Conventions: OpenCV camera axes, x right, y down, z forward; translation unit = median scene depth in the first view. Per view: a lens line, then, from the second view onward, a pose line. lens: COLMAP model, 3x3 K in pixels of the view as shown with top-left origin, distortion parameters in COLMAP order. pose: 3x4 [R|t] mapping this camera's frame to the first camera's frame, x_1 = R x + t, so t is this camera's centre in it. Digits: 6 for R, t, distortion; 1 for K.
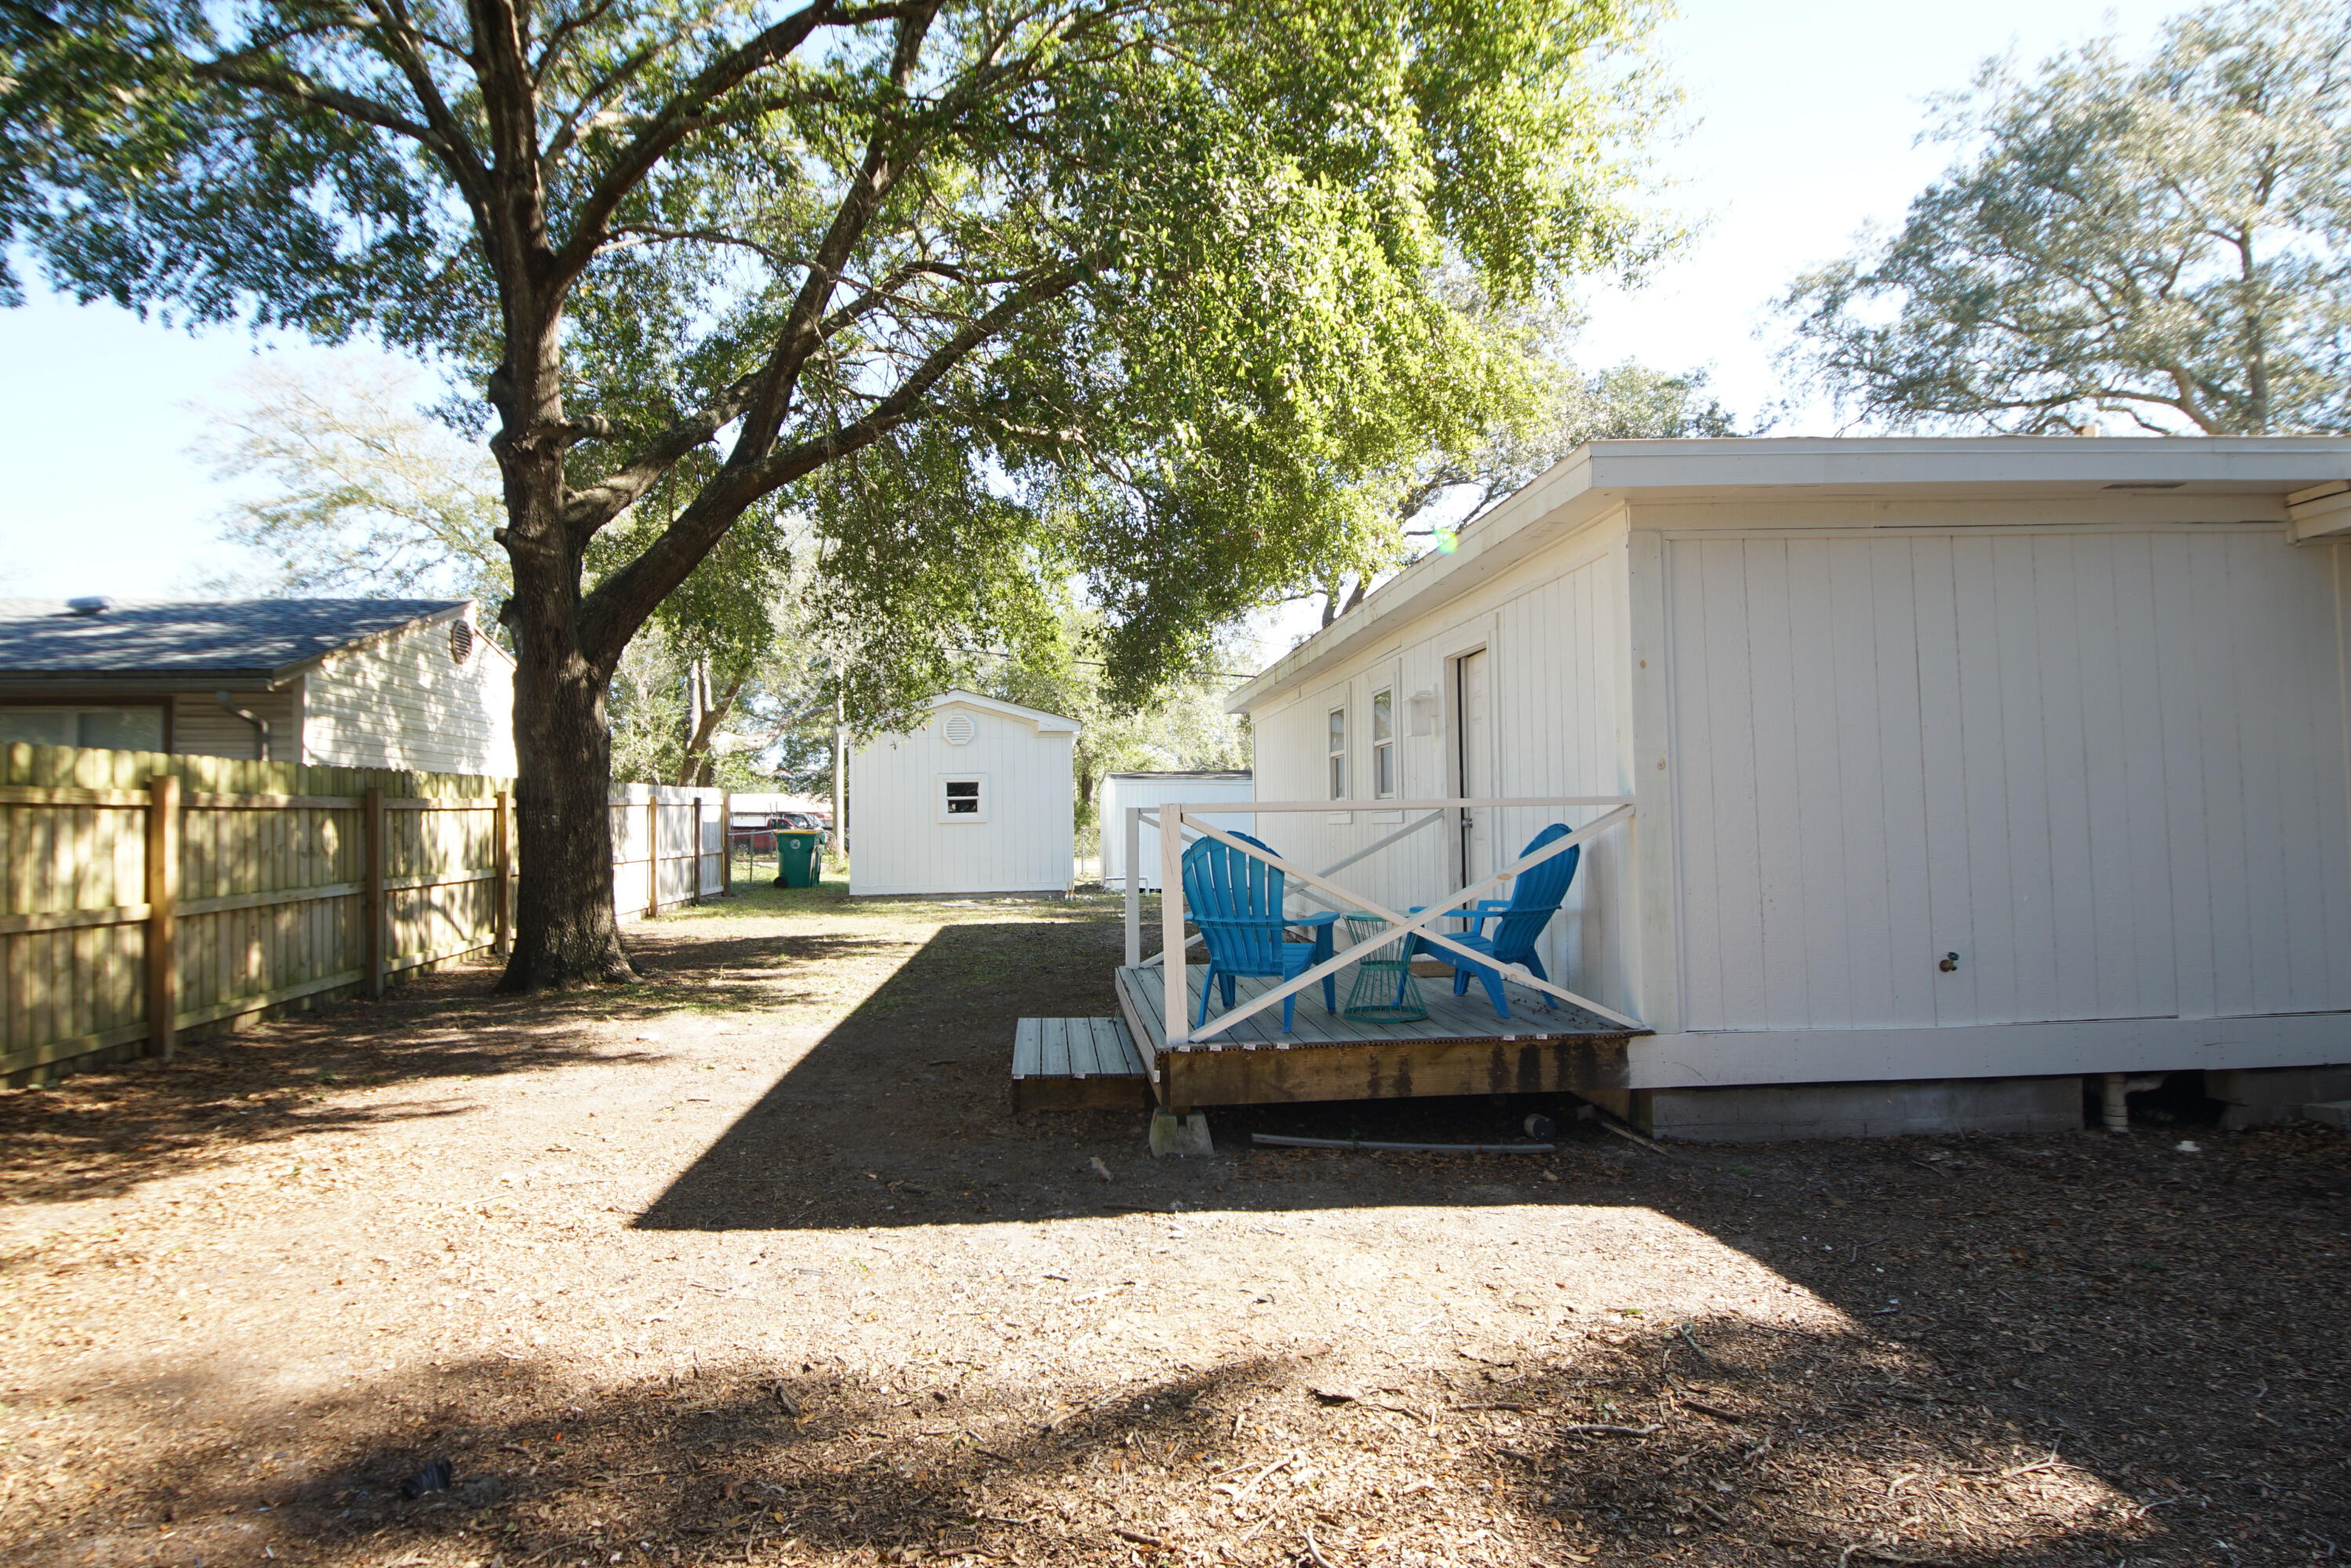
lens RADIAL K [[1260.0, 0, 1160.7], [0, 1260.0, 775.0], [0, 0, 1]] dist [0.043316, -0.041526]
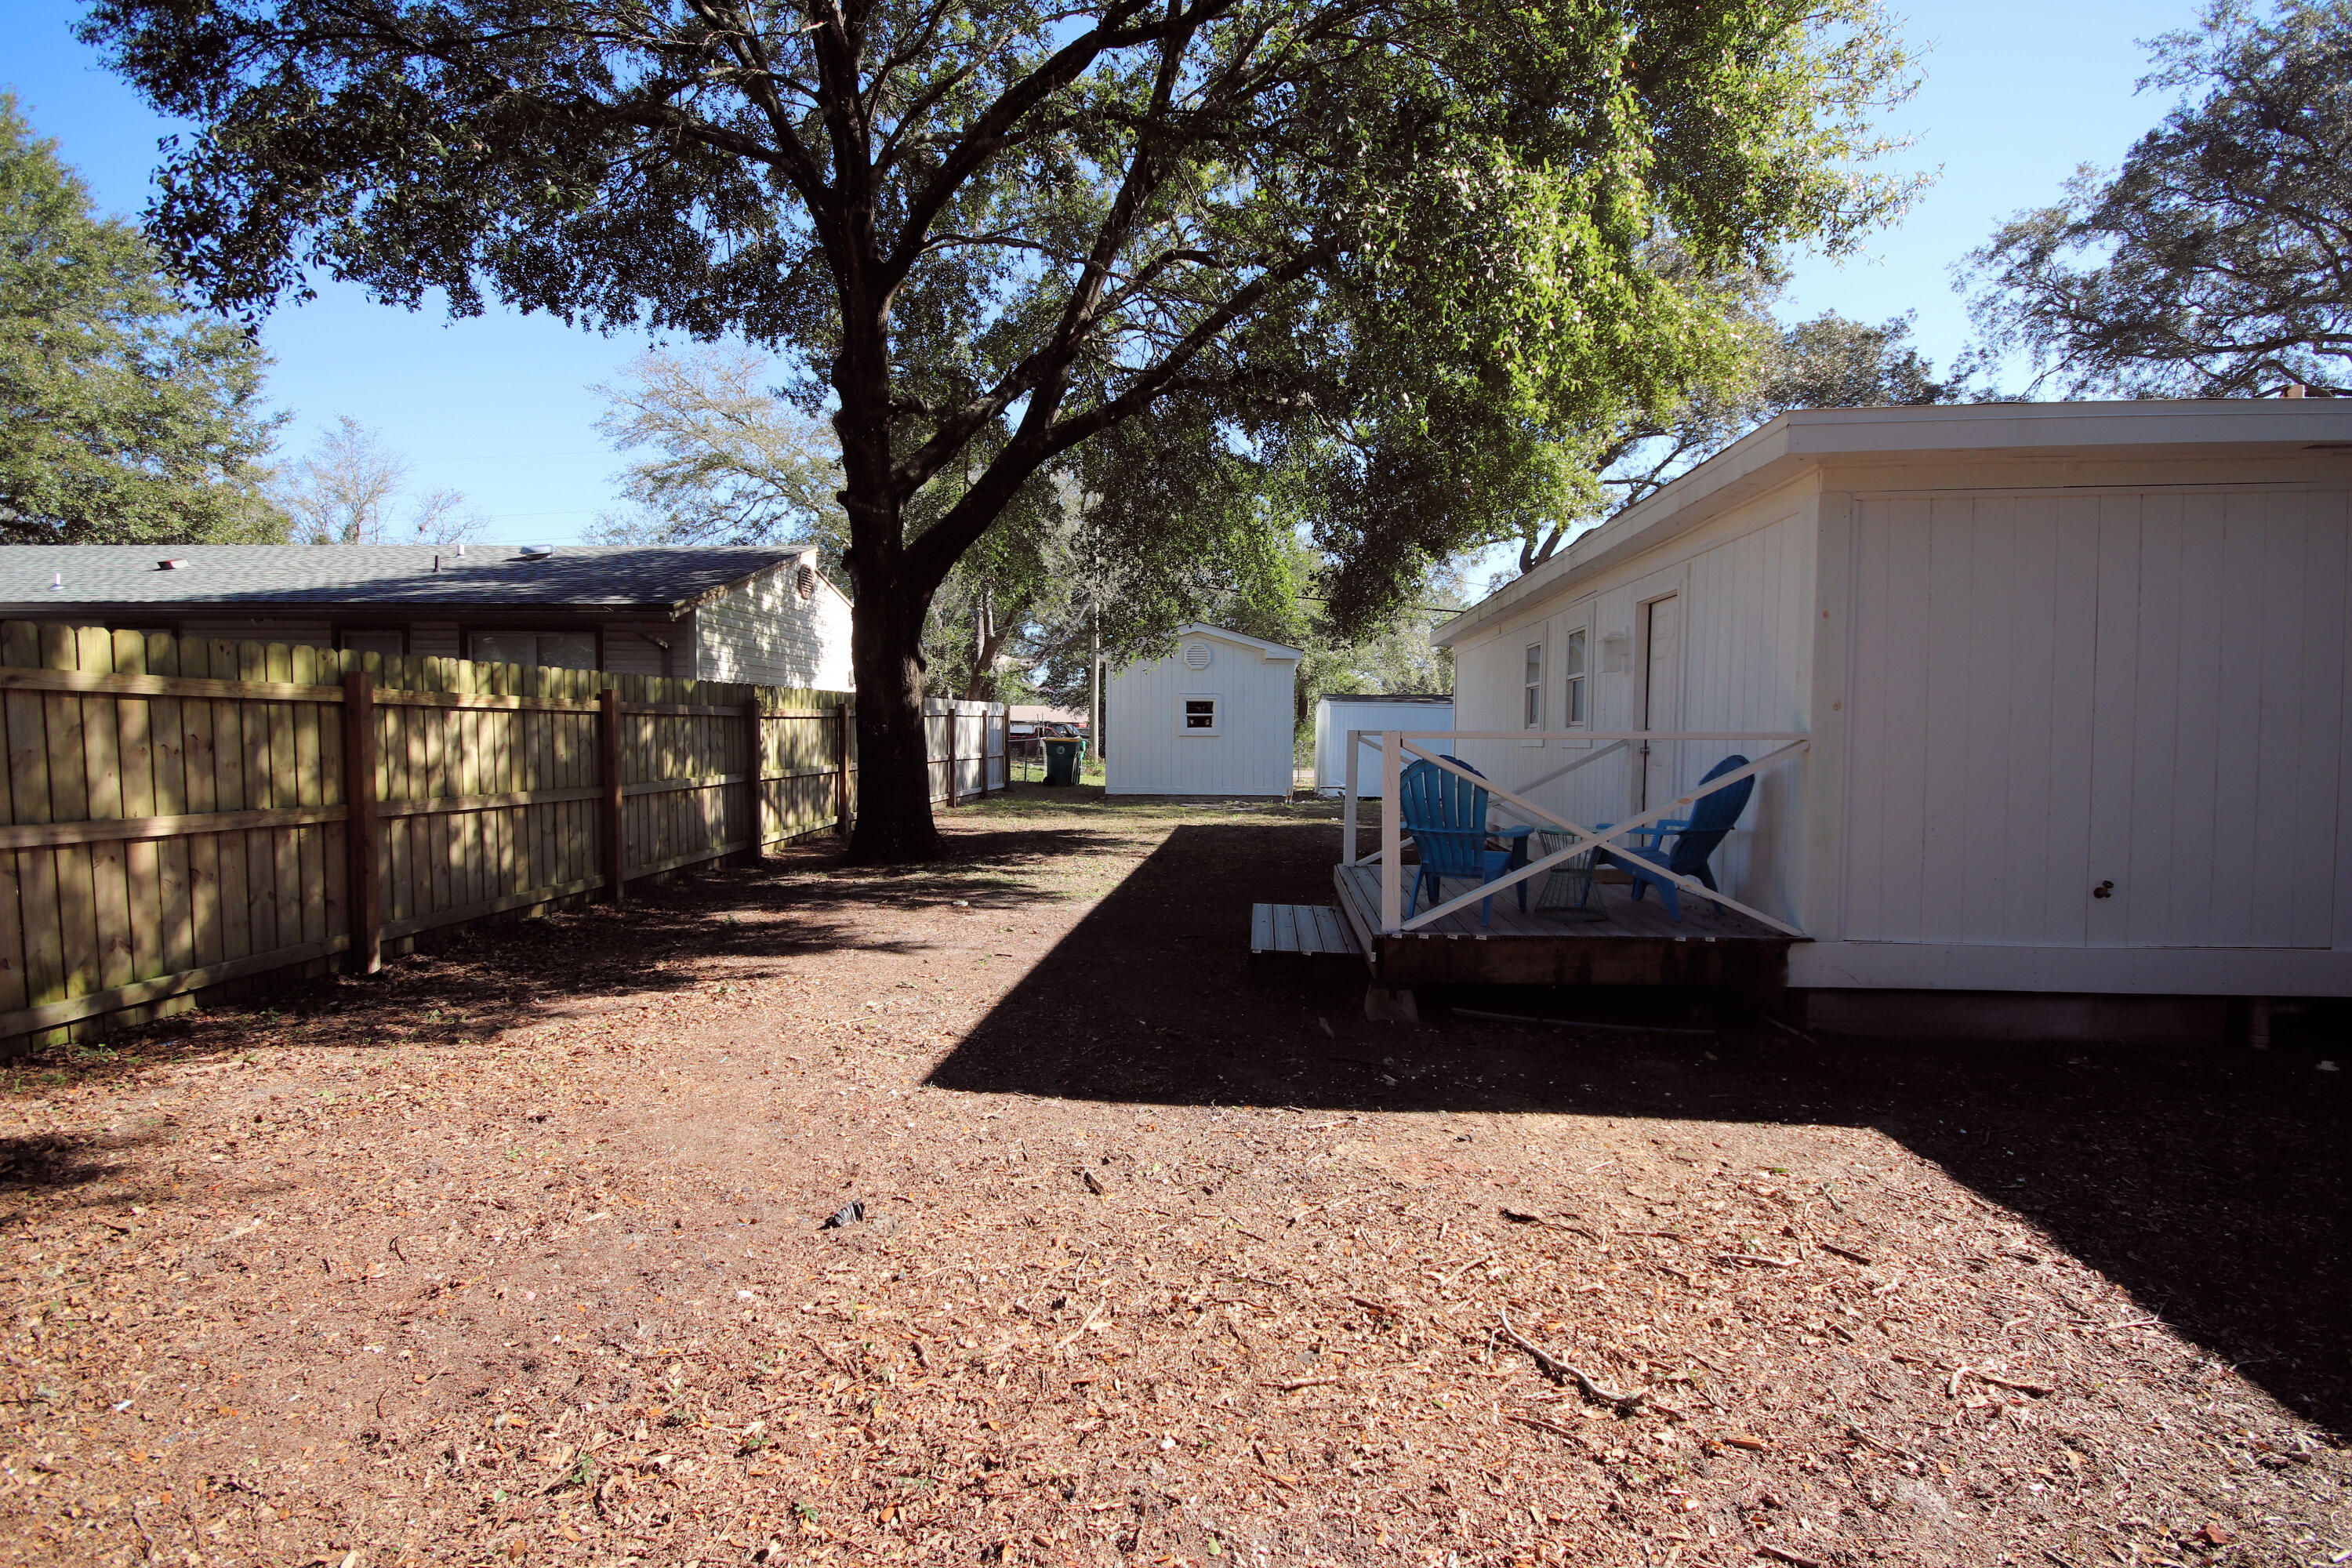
lens RADIAL K [[1089.9, 0, 1200.9], [0, 1089.9, 790.2], [0, 0, 1]] dist [0.012782, -0.013226]
pose [[0.989018, 0.029691, -0.144785, -0.011995], [-0.016768, 0.995830, 0.089671, -0.006671], [0.146844, -0.086258, 0.985391, -0.024997]]
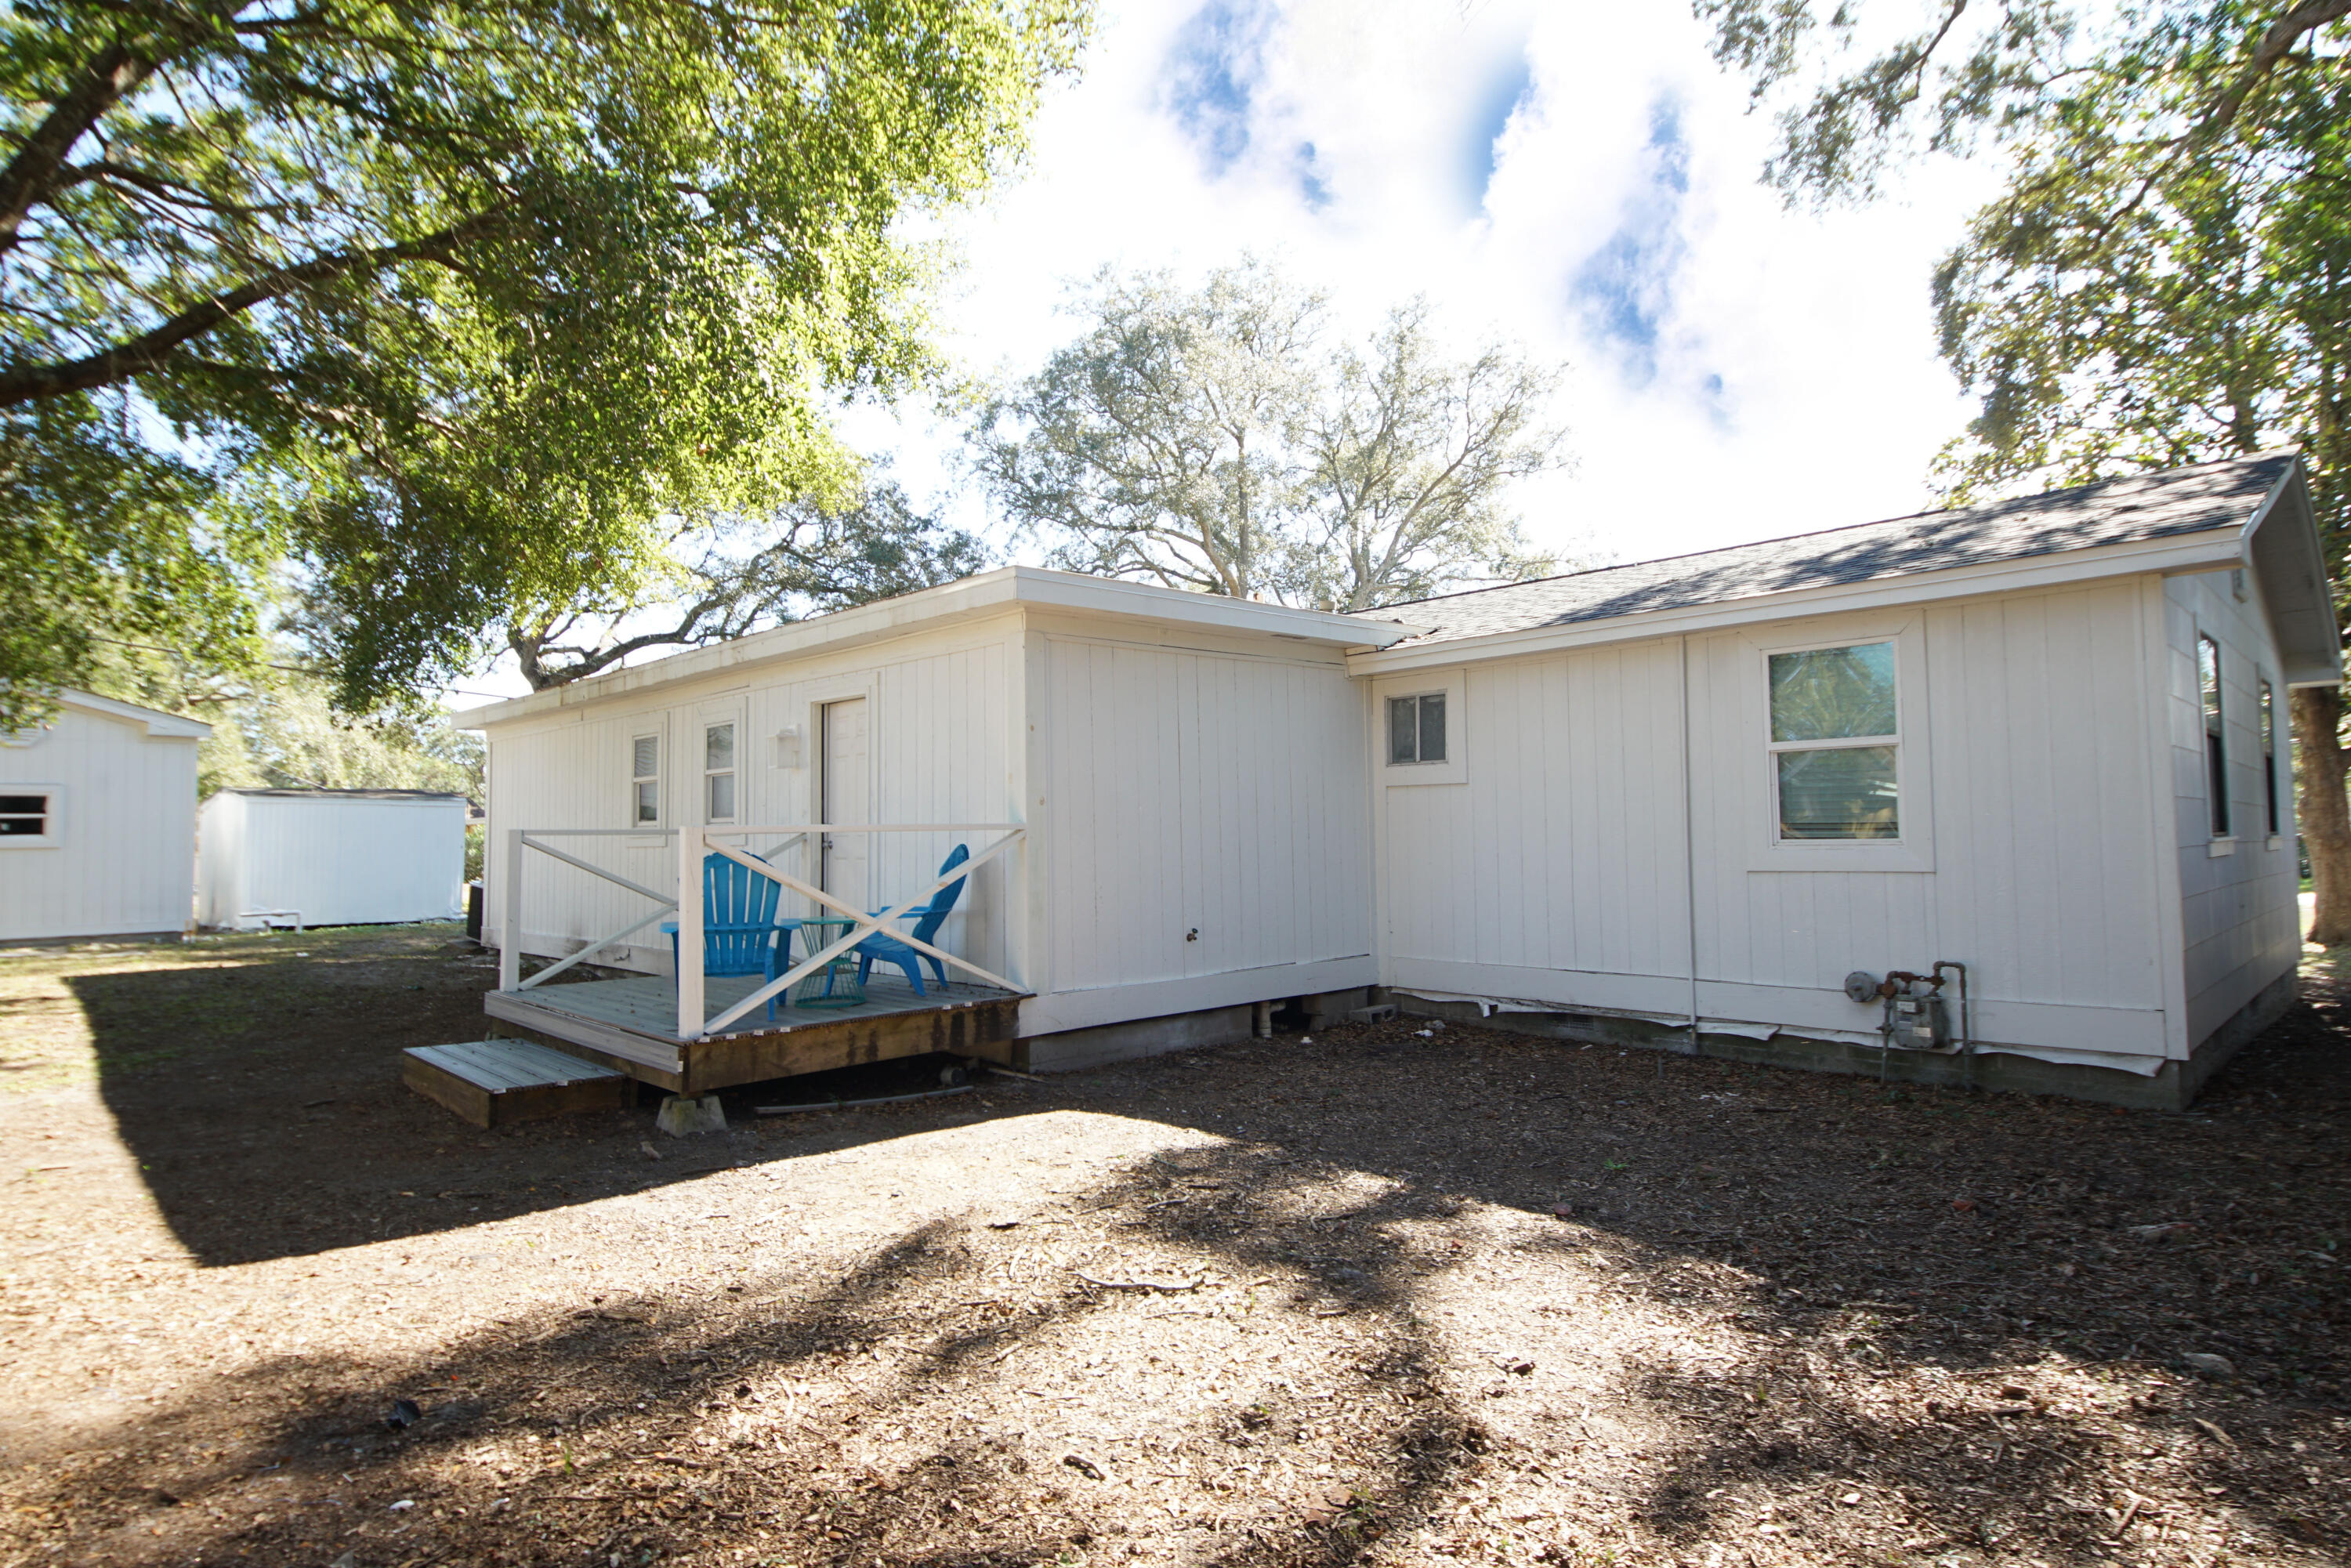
lens RADIAL K [[1260.0, 0, 1160.7], [0, 1260.0, 775.0], [0, 0, 1]] dist [0.043316, -0.041526]
pose [[0.773555, 0.035777, 0.632719, -0.242699], [-0.022376, 0.999325, -0.029149, 0.000425], [-0.633334, 0.008391, 0.773833, -0.095058]]
